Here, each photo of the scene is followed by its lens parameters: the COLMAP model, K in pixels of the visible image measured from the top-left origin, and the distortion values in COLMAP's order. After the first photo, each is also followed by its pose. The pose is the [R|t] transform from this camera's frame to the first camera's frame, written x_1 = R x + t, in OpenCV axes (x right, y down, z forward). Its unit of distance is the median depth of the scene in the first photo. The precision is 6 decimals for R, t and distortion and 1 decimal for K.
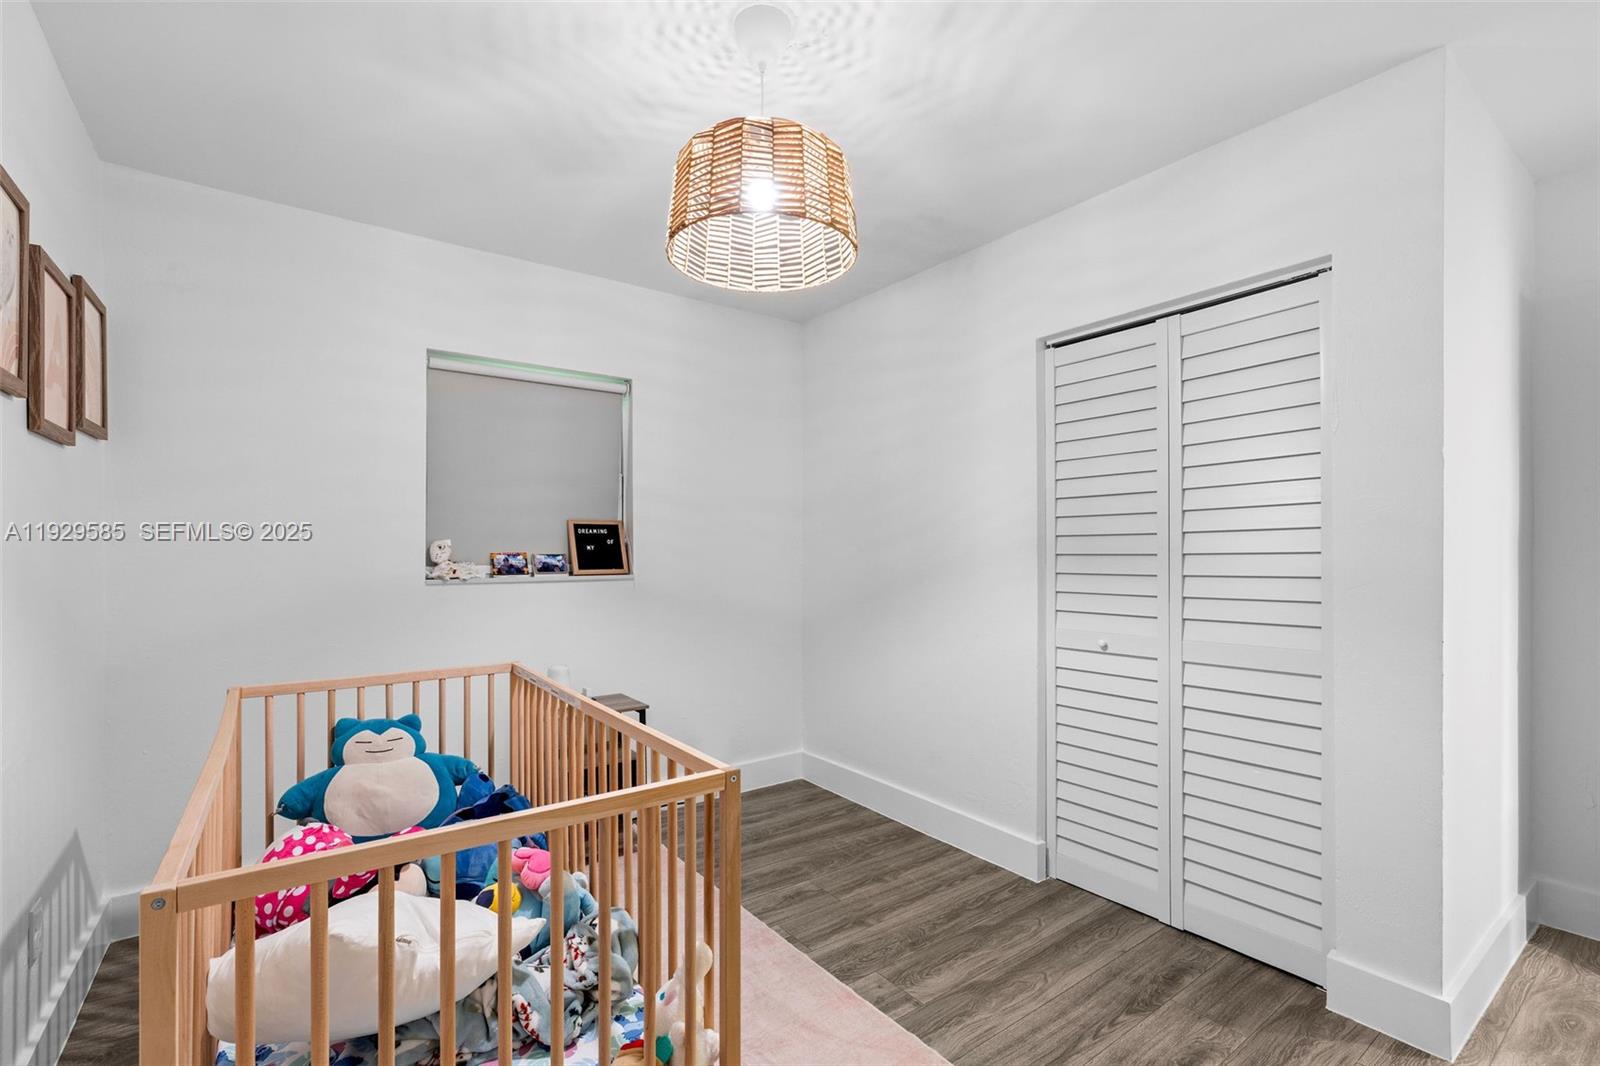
lens RADIAL K [[678.0, 0, 810.7], [0, 678.0, 533.3], [0, 0, 1]] dist [-0.000731, -0.000084]
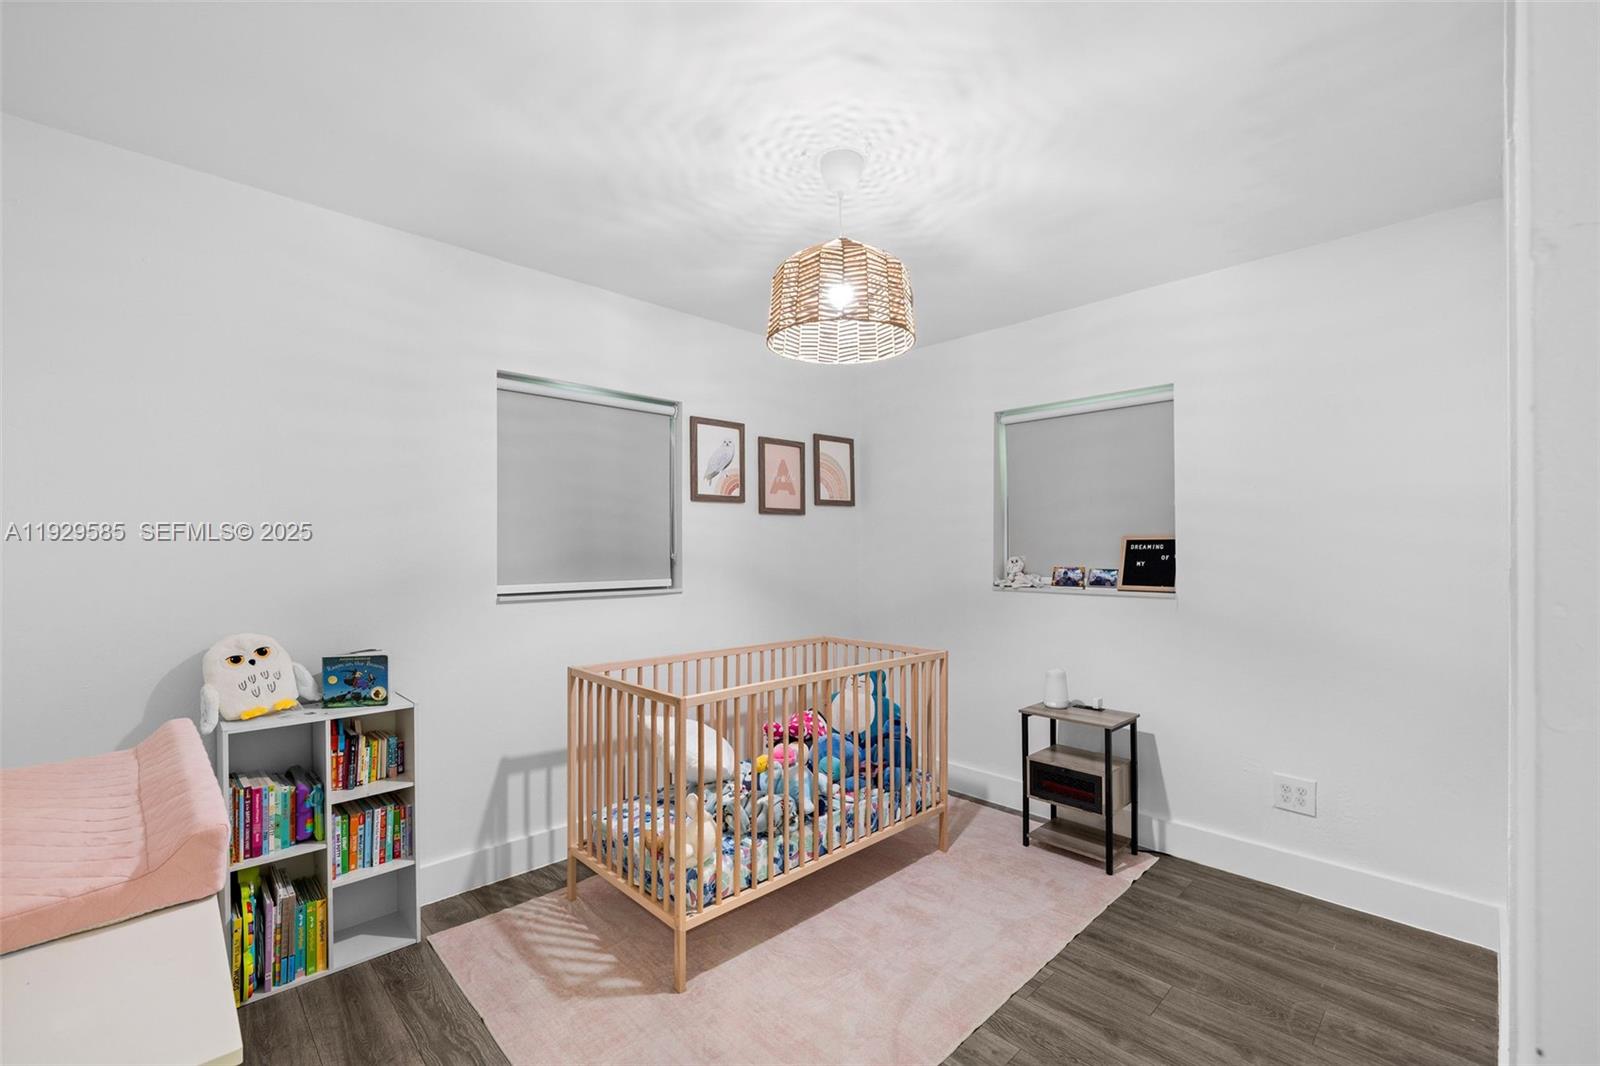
lens RADIAL K [[678.0, 0, 810.7], [0, 678.0, 533.3], [0, 0, 1]] dist [-0.000731, -0.000084]
pose [[0.159197, -0.024346, -0.986947, 0.613422], [0.022730, 0.999521, -0.020989, -0.014066], [0.986985, -0.019092, 0.159675, 0.384342]]
